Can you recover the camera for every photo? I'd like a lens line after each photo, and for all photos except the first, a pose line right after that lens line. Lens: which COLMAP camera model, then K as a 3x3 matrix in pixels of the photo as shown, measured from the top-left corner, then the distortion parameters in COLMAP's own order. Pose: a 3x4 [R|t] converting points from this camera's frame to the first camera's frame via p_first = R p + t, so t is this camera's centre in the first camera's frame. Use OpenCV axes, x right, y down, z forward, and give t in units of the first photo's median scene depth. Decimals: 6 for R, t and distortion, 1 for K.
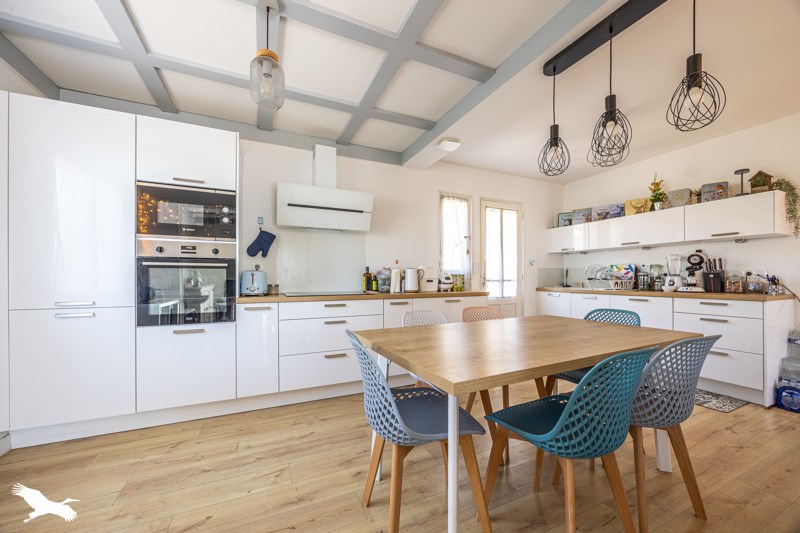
lens RADIAL K [[306.8, 0, 404.3], [0, 306.8, 273.5], [0, 0, 1]] dist [0.001230, 0.000078]
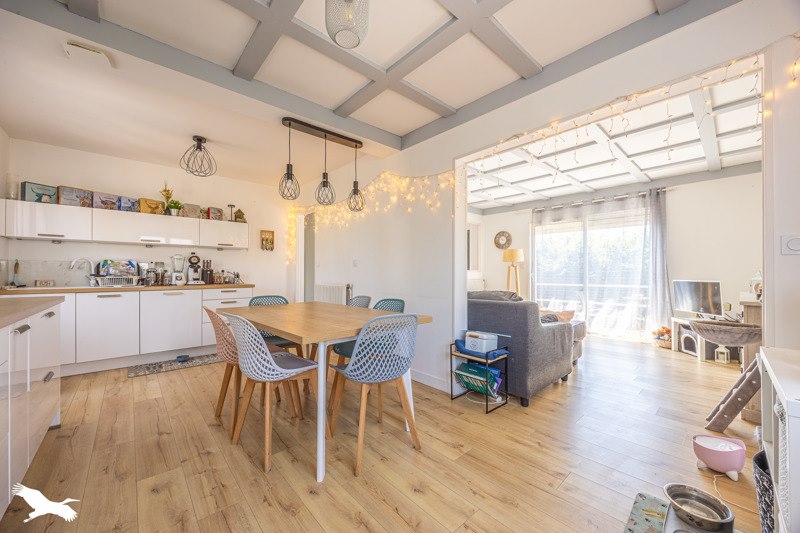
lens RADIAL K [[306.8, 0, 402.4], [0, 306.8, 271.6], [0, 0, 1]] dist [0.001230, 0.000078]
pose [[-0.299034, 0.016784, 0.954095, -0.559687], [-0.004804, 0.999806, -0.019093, 0.024816], [-0.954230, -0.010293, -0.298895, 0.539828]]
